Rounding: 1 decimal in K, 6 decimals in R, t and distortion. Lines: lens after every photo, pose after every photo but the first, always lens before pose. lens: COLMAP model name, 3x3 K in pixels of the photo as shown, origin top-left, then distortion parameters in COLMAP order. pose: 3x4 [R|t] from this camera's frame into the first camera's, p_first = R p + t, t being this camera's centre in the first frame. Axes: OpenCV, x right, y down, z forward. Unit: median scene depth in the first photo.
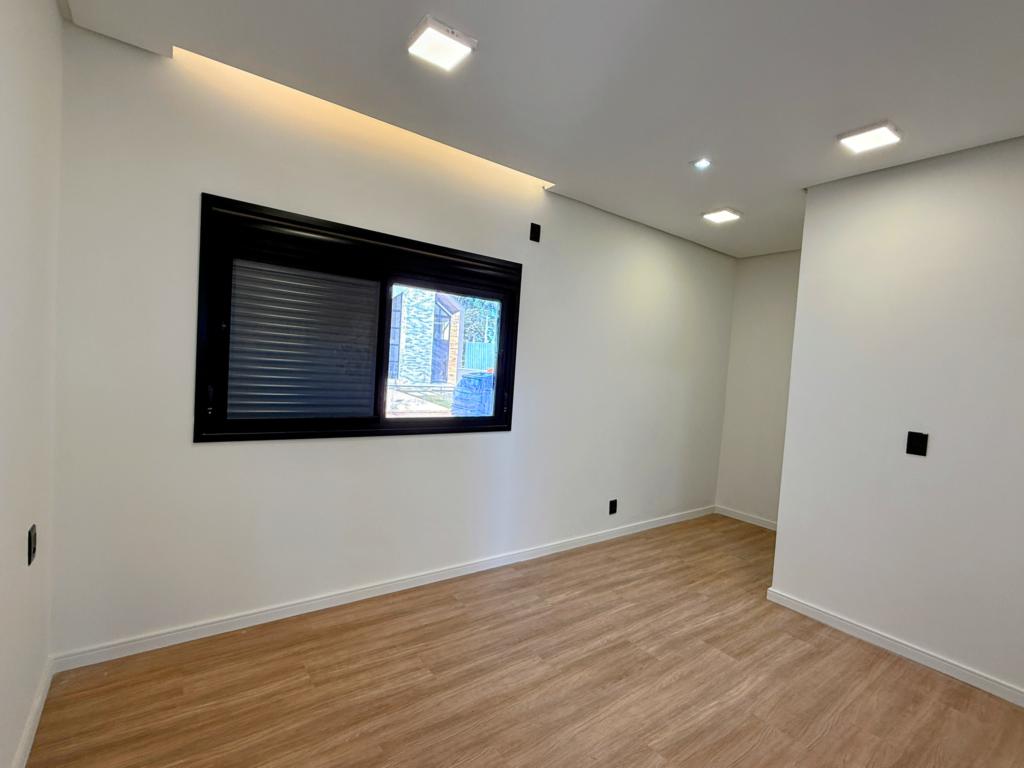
lens RADIAL K [[476.4, 0, 514.3], [0, 476.4, 386.9], [0, 0, 1]] dist [-0.001530, -0.000361]
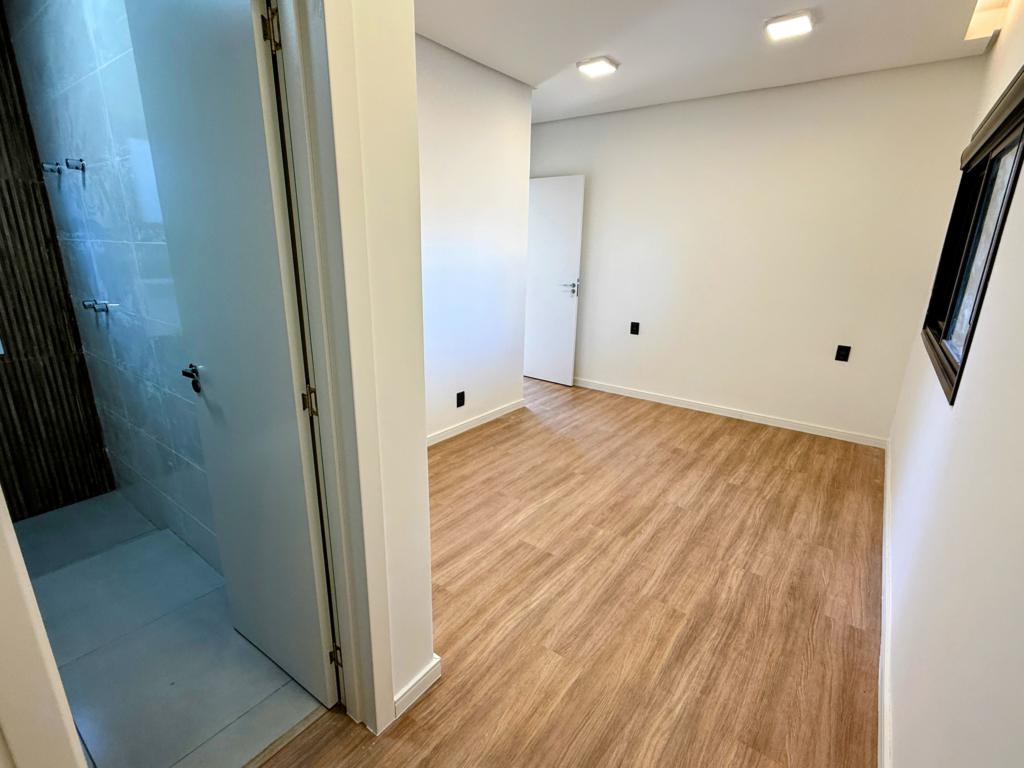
lens RADIAL K [[476.4, 0, 514.3], [0, 476.4, 386.9], [0, 0, 1]] dist [-0.001530, -0.000361]
pose [[-0.954544, 0.004925, -0.298029, 0.761518], [-0.092184, 0.945966, 0.310886, -0.049798], [0.283457, 0.324228, -0.902512, 1.752754]]
